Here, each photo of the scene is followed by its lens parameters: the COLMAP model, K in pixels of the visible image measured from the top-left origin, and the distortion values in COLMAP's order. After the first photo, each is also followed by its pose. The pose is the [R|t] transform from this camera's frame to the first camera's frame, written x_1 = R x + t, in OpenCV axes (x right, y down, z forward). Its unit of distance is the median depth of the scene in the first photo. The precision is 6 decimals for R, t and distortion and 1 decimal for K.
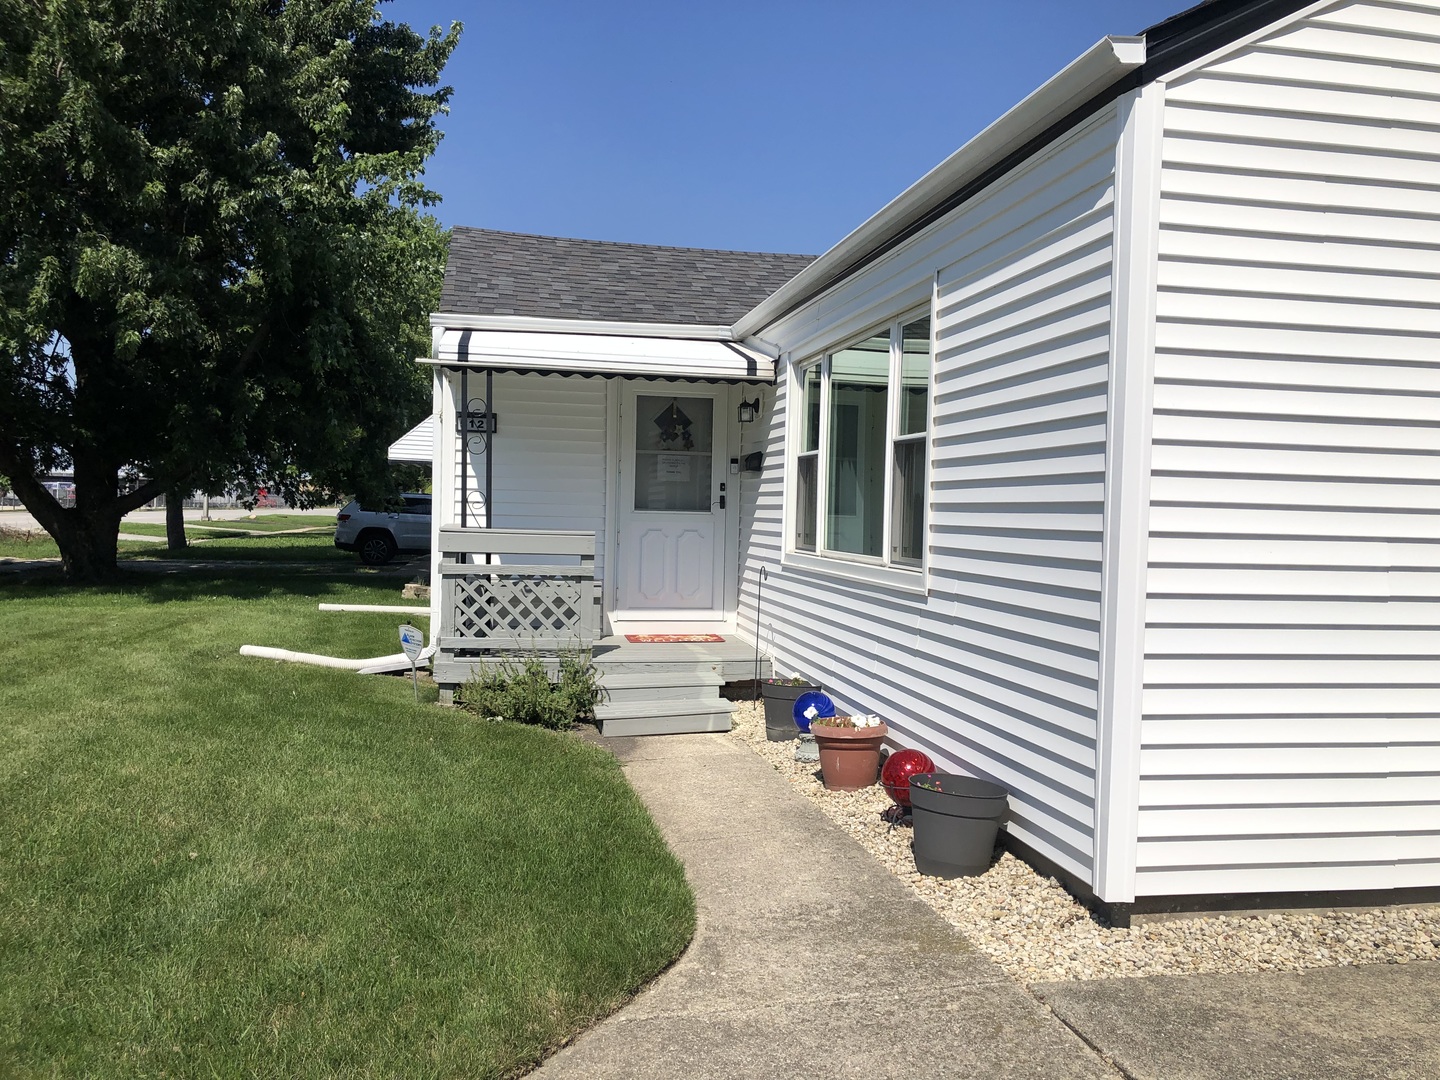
lens RADIAL K [[1172.0, 0, 718.9], [0, 1172.0, 537.7], [0, 0, 1]] dist [0.051192, -0.074388]
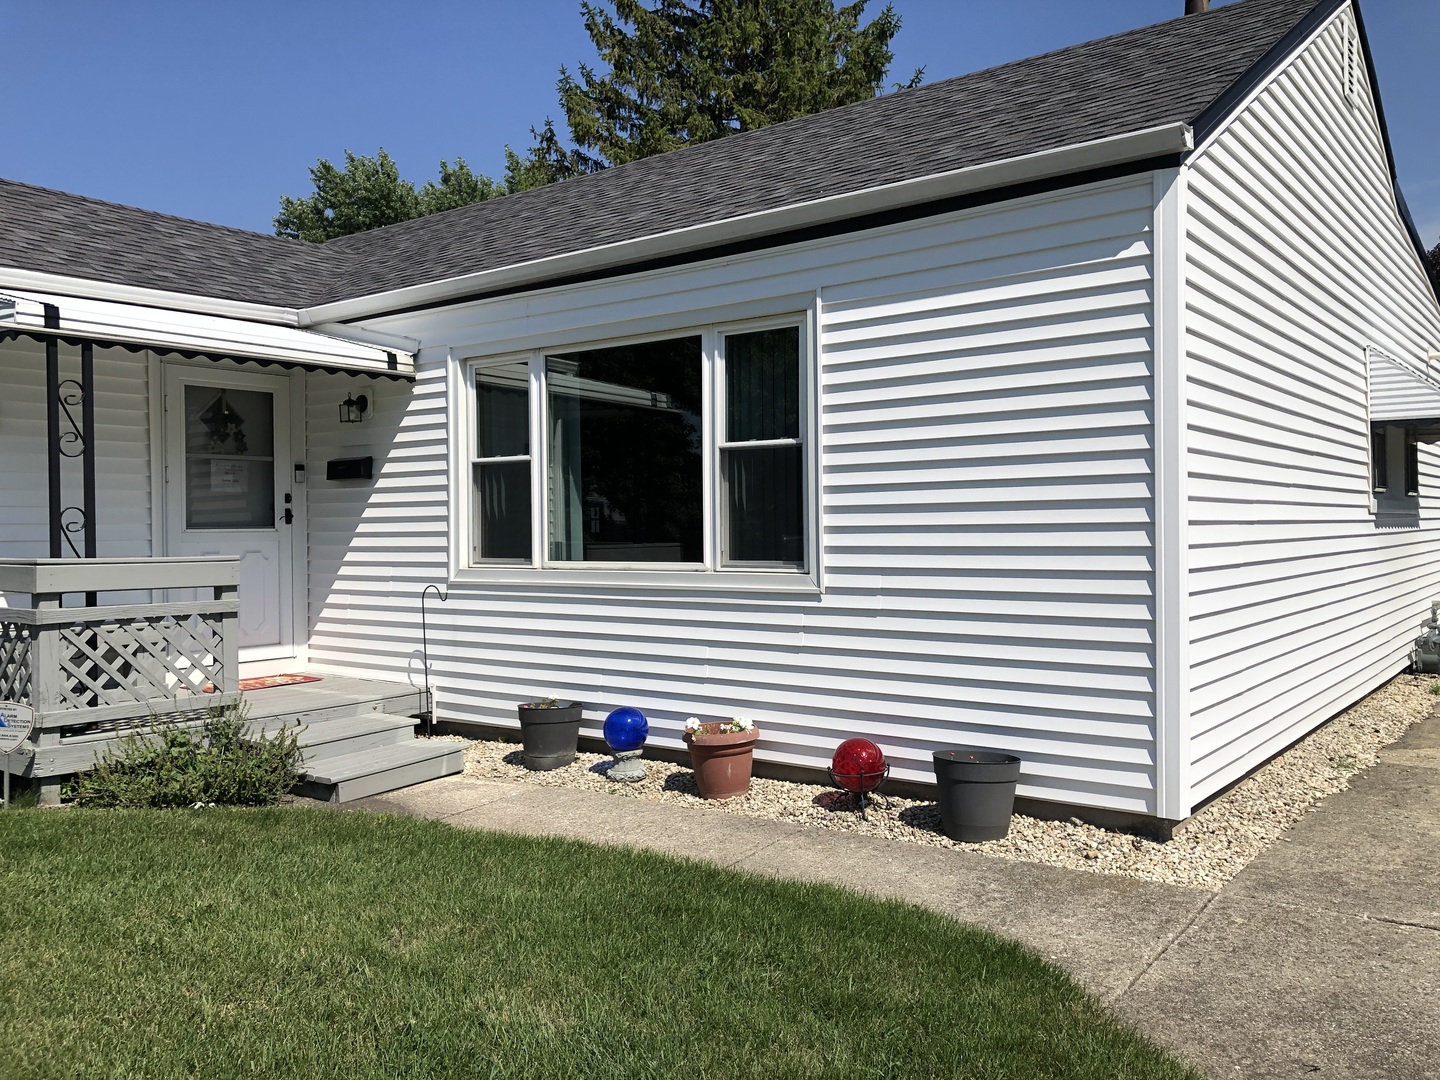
lens RADIAL K [[1172.0, 0, 759.0], [0, 1172.0, 539.0], [0, 0, 1]] dist [0.051192, -0.074388]
pose [[0.745701, -0.038240, 0.665182, -0.381916], [0.043810, 0.999005, 0.008318, -0.007432], [-0.664839, 0.022939, 0.746635, 0.170618]]
